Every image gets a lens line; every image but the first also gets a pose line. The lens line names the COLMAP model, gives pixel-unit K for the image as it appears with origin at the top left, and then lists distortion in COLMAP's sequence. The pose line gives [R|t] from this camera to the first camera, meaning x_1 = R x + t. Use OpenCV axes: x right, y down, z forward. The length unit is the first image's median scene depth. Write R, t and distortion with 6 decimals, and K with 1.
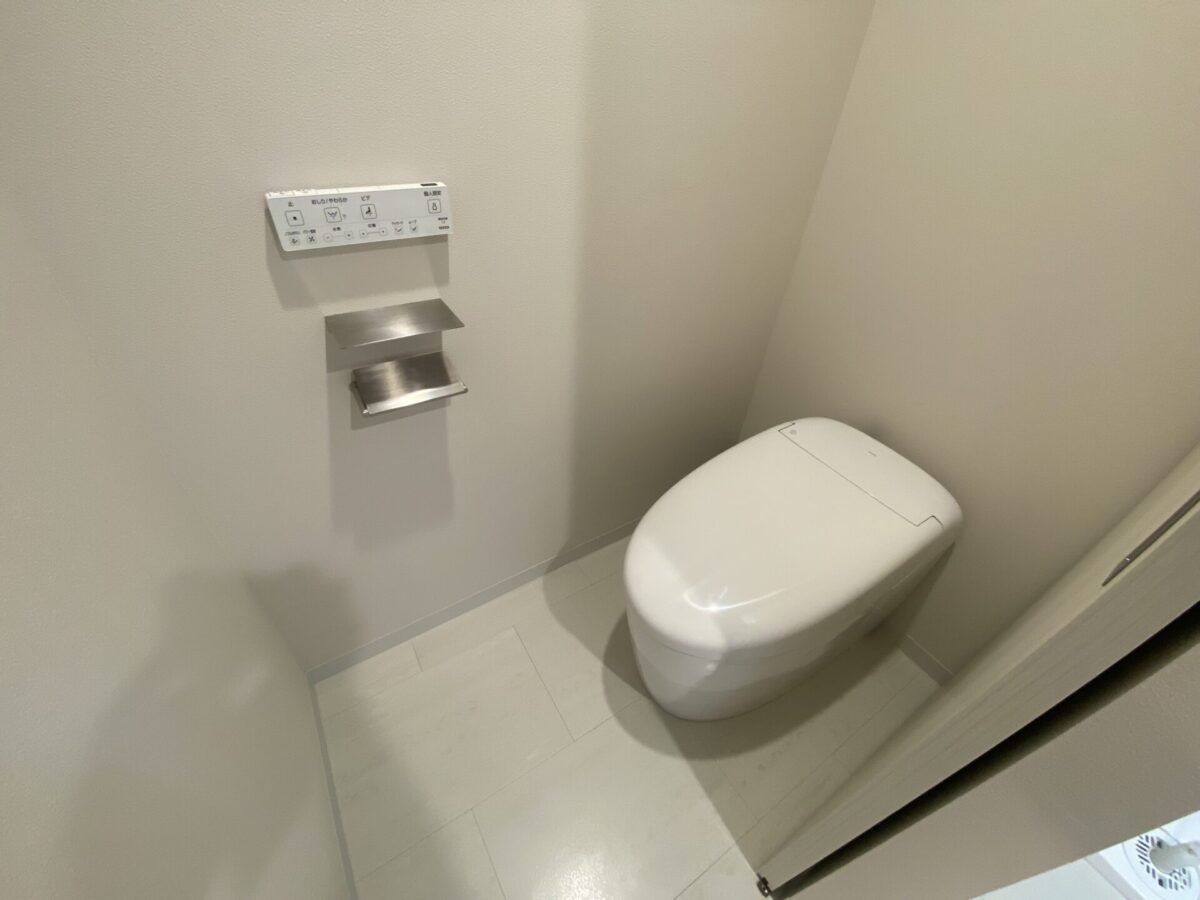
lens RADIAL K [[484.7, 0, 599.9], [0, 484.7, 448.0], [0, 0, 1]] dist [0.023112, -0.021424]
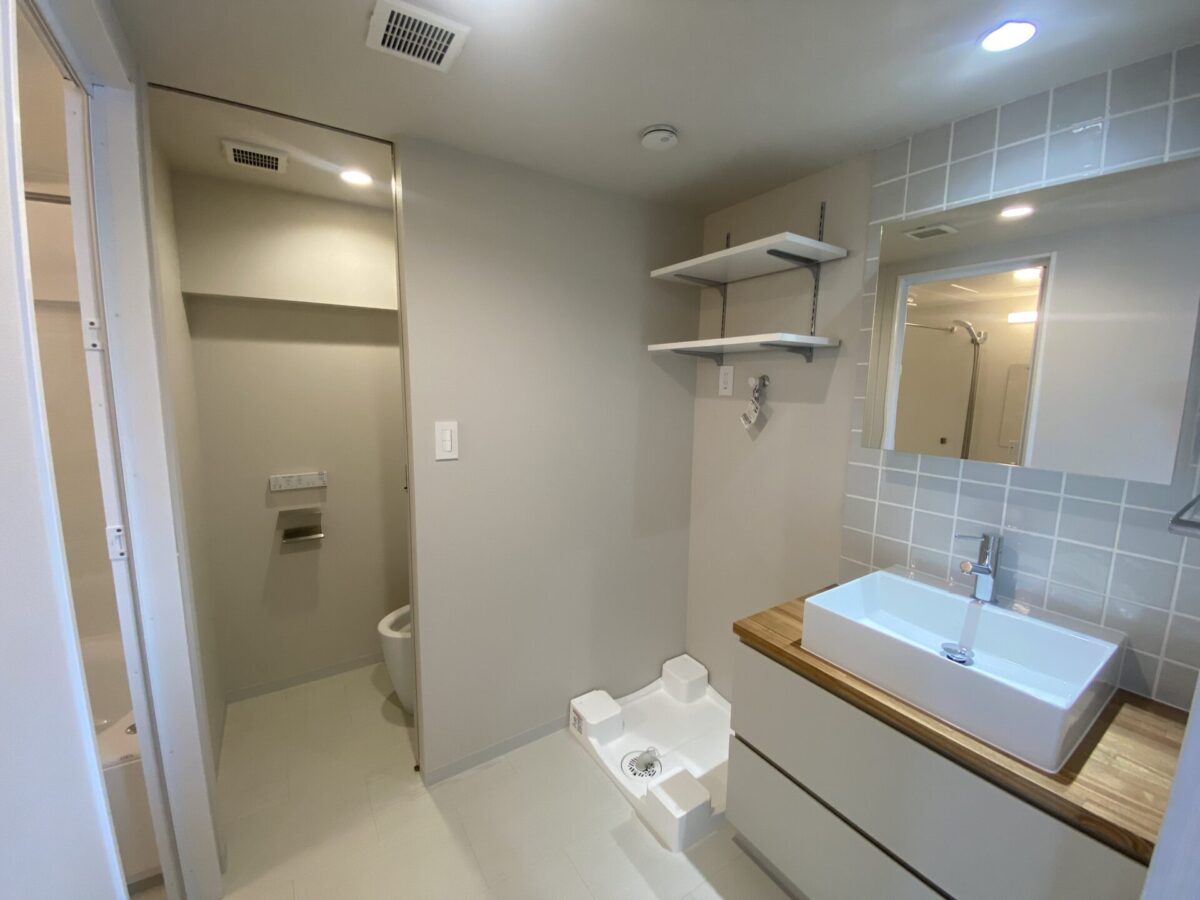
lens RADIAL K [[484.7, 0, 599.9], [0, 484.7, 448.0], [0, 0, 1]] dist [0.023112, -0.021424]
pose [[0.998993, -0.042567, 0.014213, 1.558839], [0.043938, 0.863269, -0.502828, 1.114204], [0.009134, 0.502946, 0.864270, -2.013808]]
